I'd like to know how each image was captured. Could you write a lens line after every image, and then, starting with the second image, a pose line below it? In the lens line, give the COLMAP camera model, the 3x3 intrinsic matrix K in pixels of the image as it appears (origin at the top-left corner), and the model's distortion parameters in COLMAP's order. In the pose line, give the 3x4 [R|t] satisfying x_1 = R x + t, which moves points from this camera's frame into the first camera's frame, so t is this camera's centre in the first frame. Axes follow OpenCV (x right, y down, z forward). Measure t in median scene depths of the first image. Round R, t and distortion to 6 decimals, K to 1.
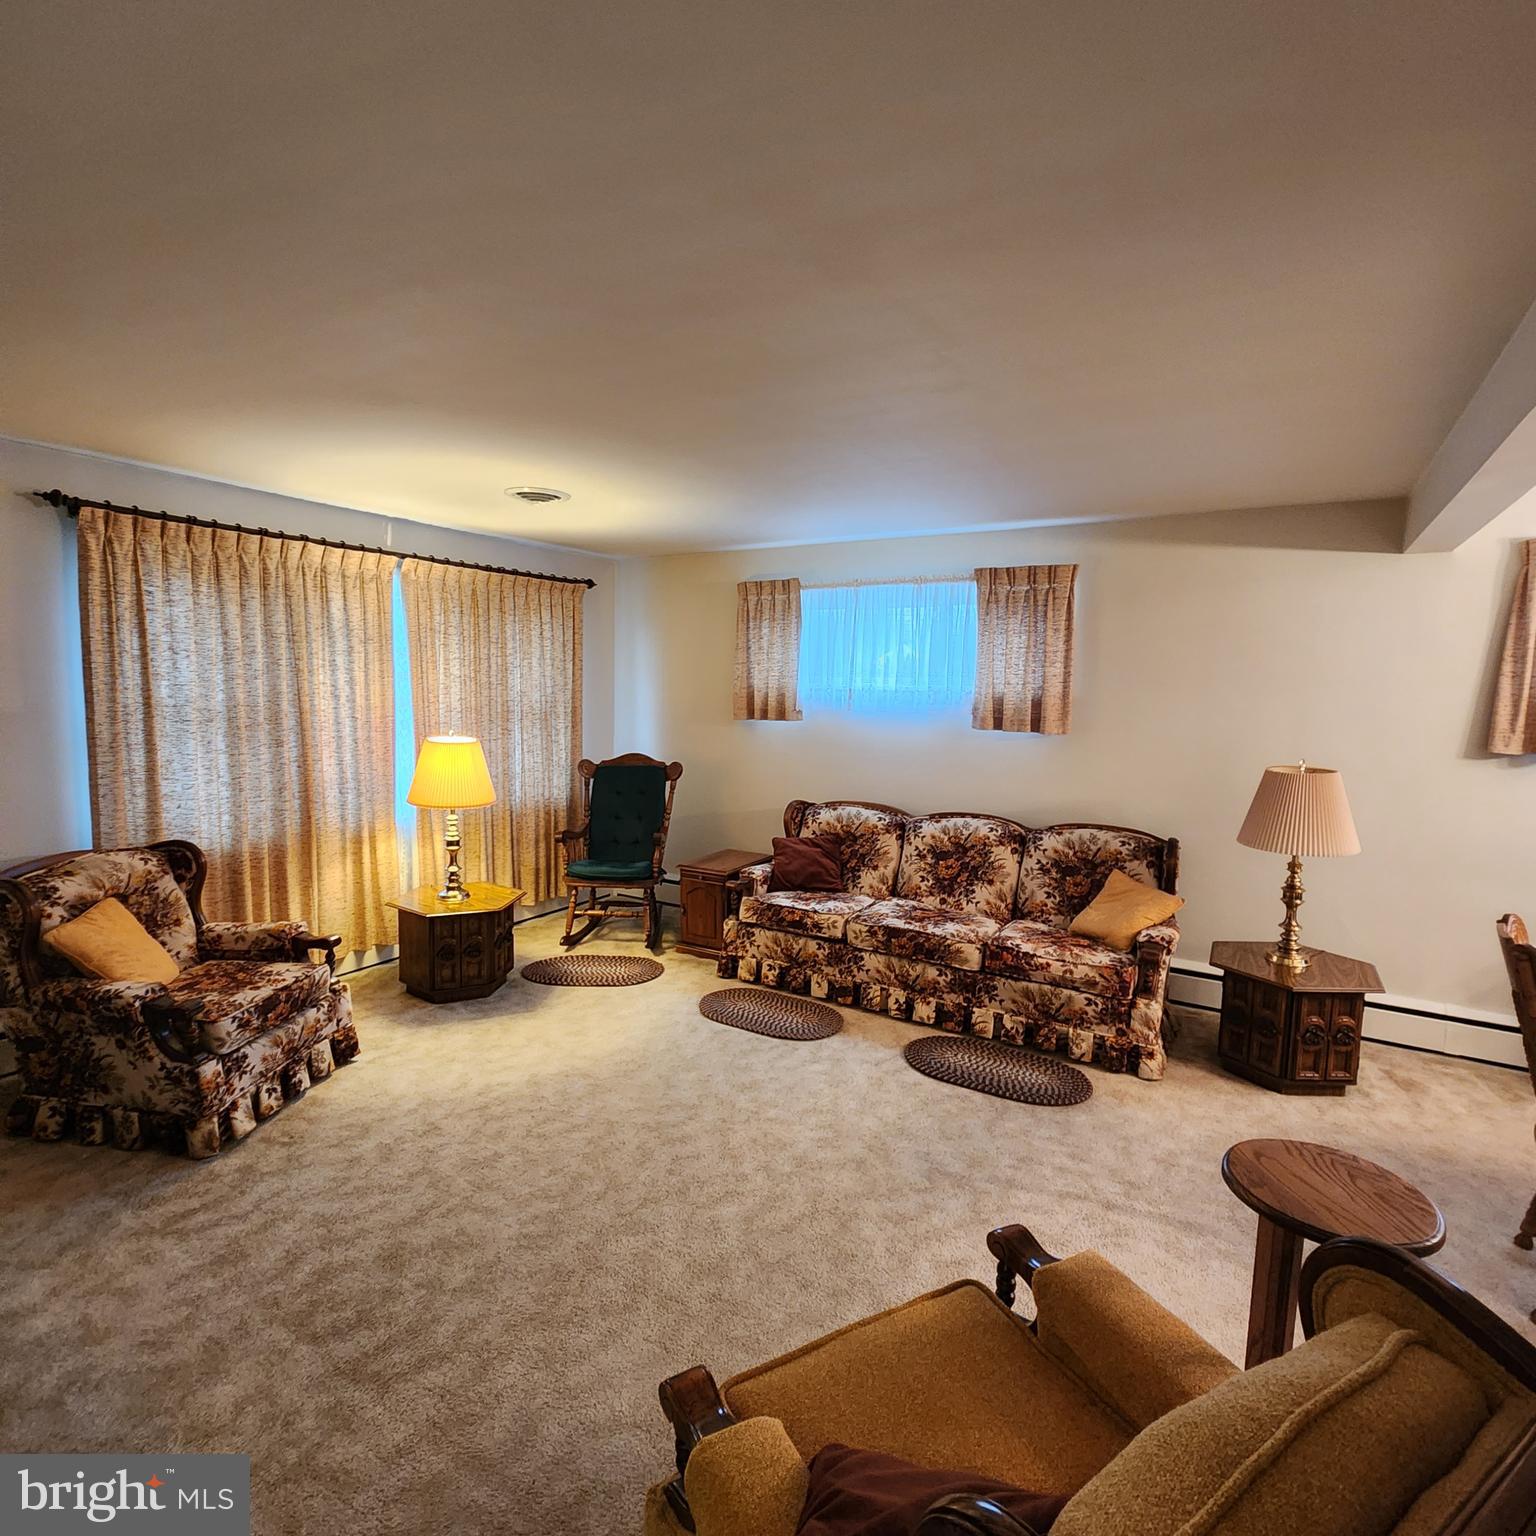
lens RADIAL K [[835.2, 0, 765.5], [0, 835.2, 776.7], [0, 0, 1]] dist [0.008659, -0.005255]
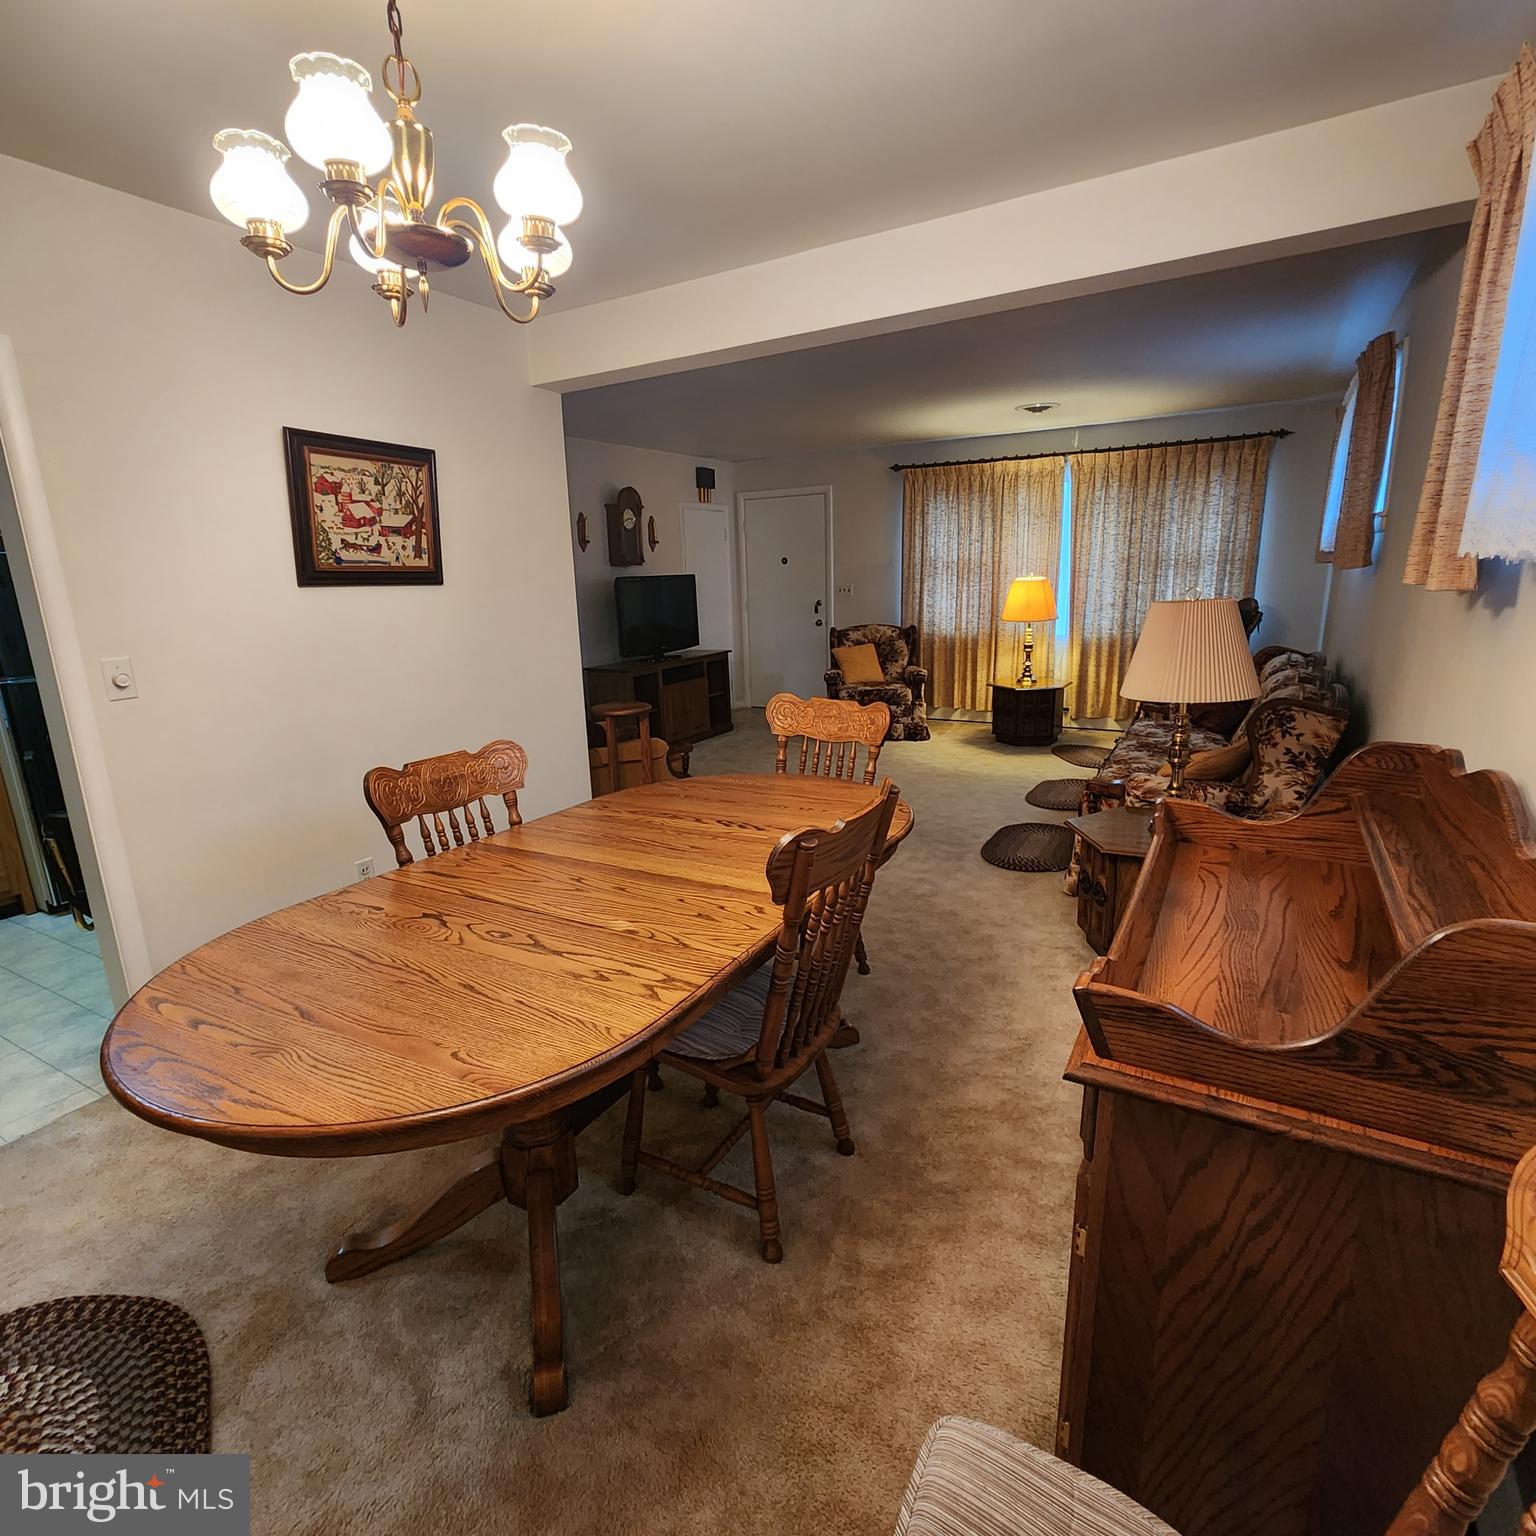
lens RADIAL K [[835.2, 0, 766.3], [0, 835.2, 777.4], [0, 0, 1]] dist [0.008659, -0.005255]
pose [[0.033277, 0.223506, -0.974134, 1.185906], [-0.080768, 0.972088, 0.220278, 0.011869], [0.996177, 0.071349, 0.050400, 0.448451]]
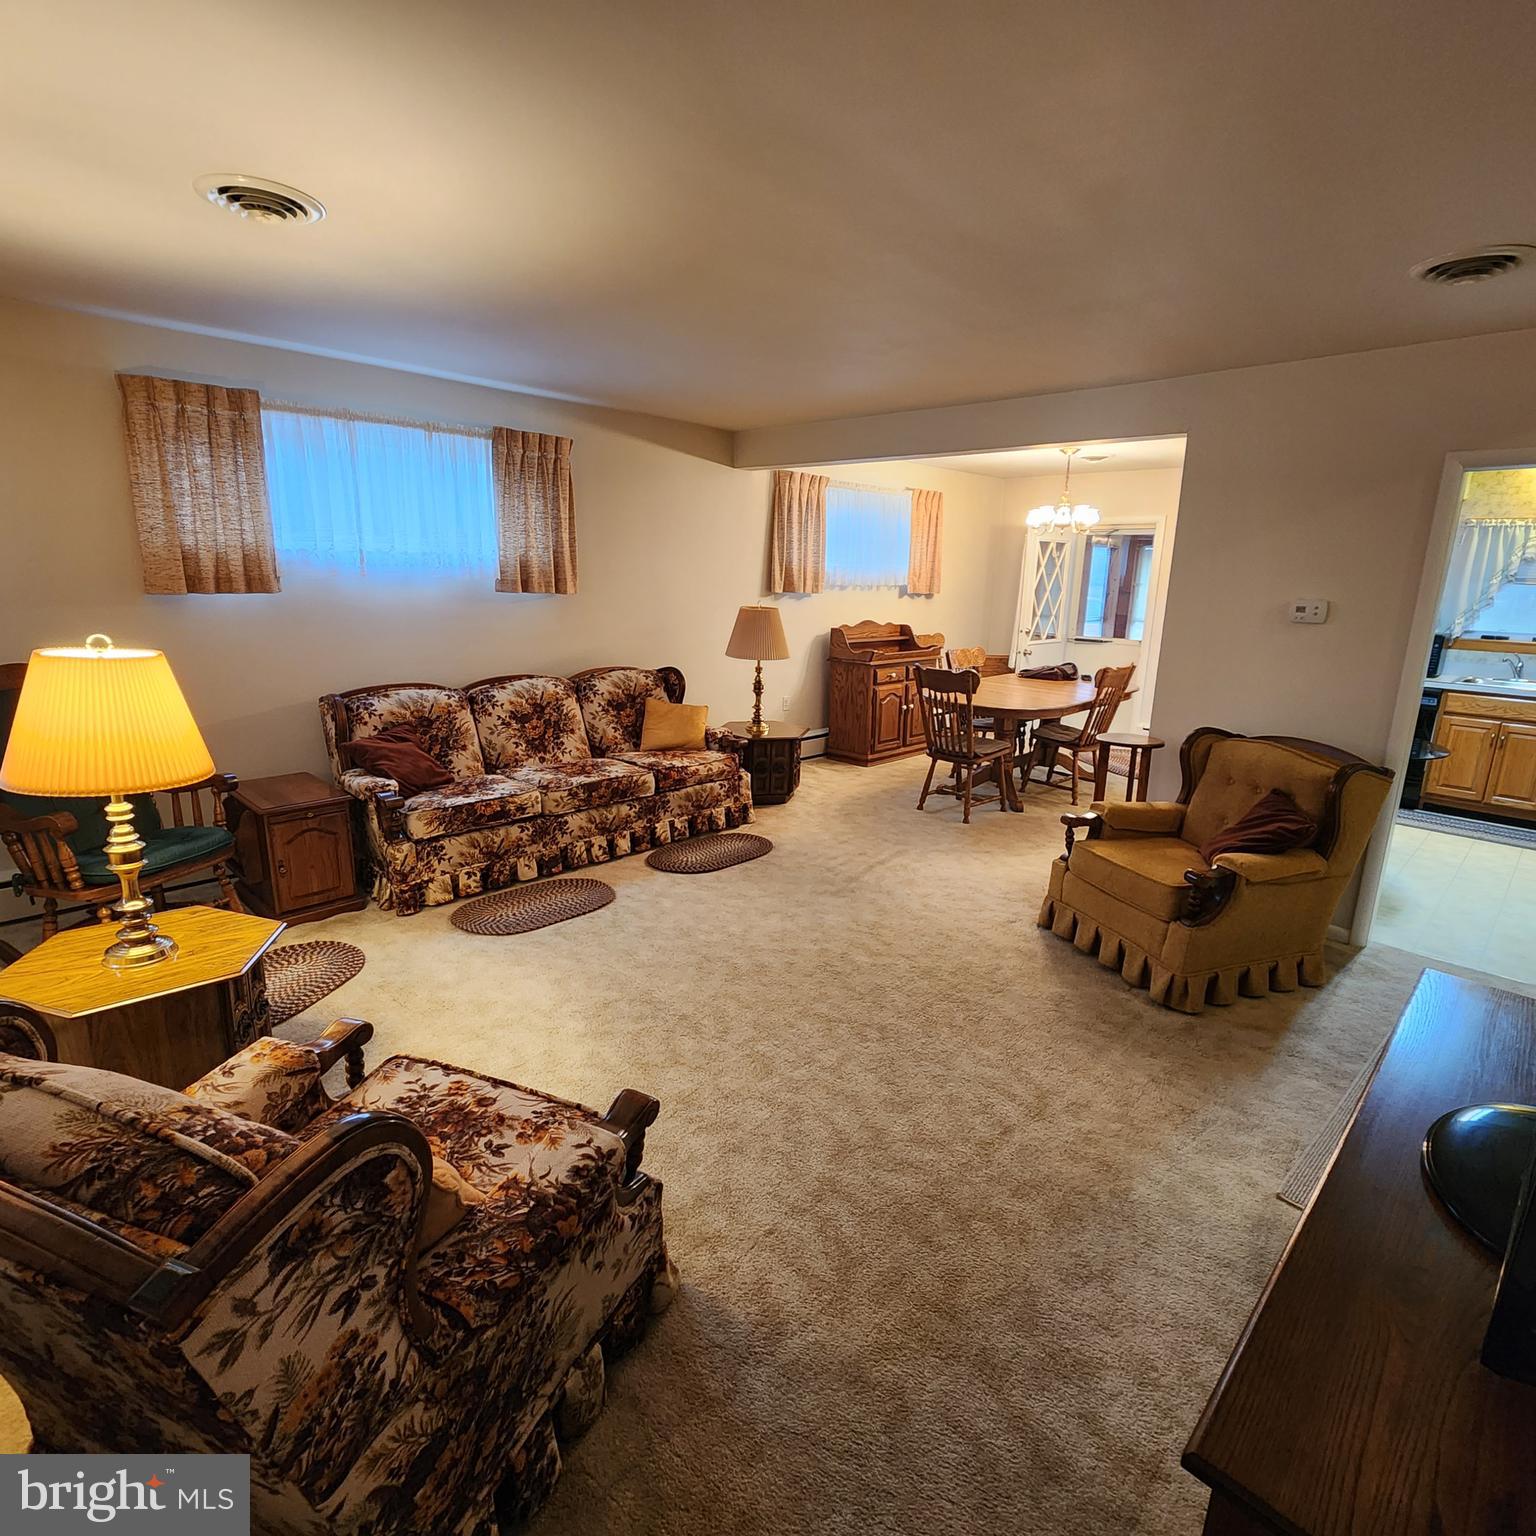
lens RADIAL K [[835.2, 0, 780.2], [0, 835.2, 772.8], [0, 0, 1]] dist [0.008659, -0.005255]
pose [[0.223513, -0.245353, 0.943315, -0.752932], [0.086079, 0.968987, 0.231634, -0.055699], [-0.970893, 0.029426, 0.237701, 0.478293]]
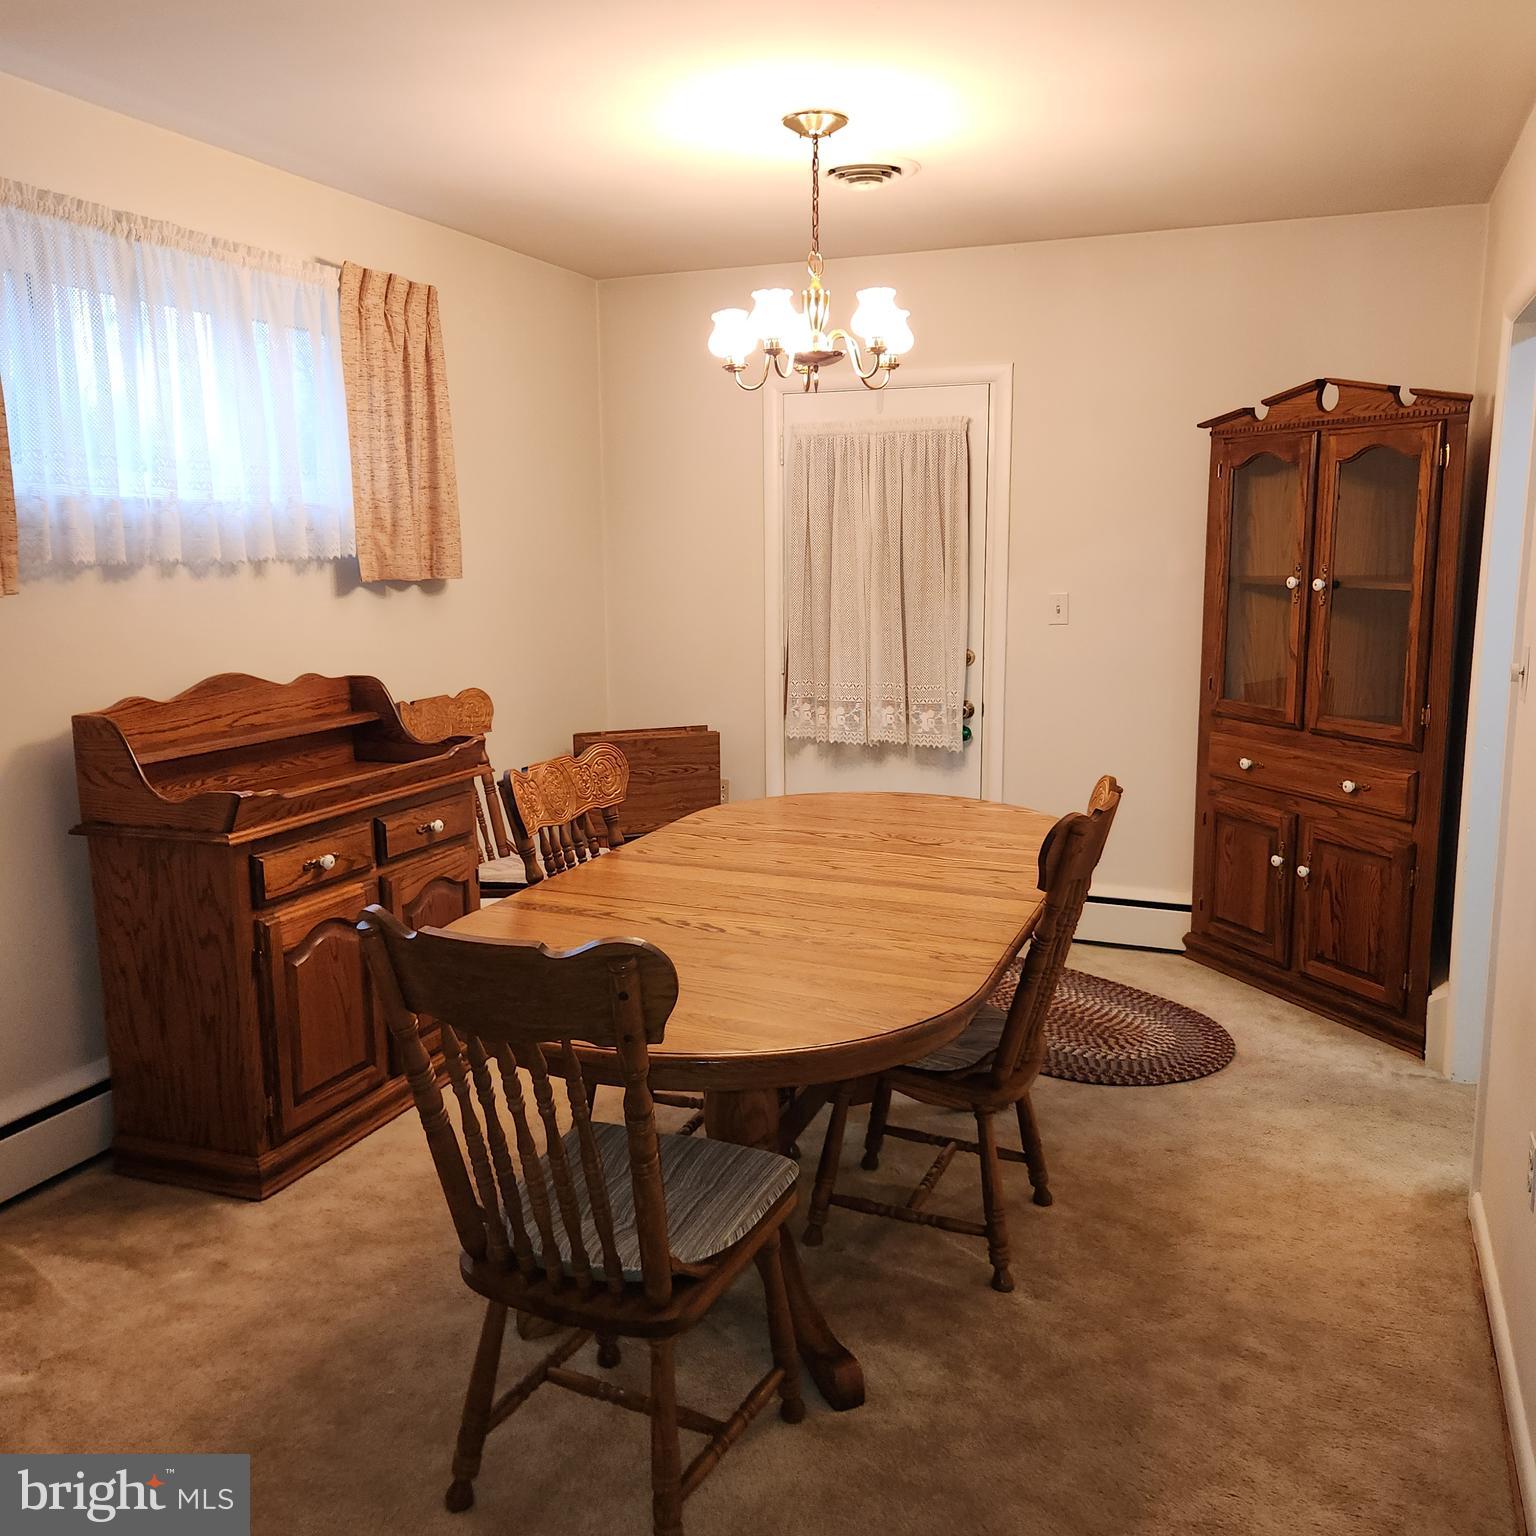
lens RADIAL K [[1369.3, 0, 768.9], [0, 1369.3, 758.2], [0, 0, 1]] dist [0.088371, -0.081325]
pose [[-0.170529, -0.176013, 0.969505, 0.062474], [0.108849, 0.974530, 0.196071, -0.028070], [-0.979322, 0.138966, -0.147027, 0.506223]]
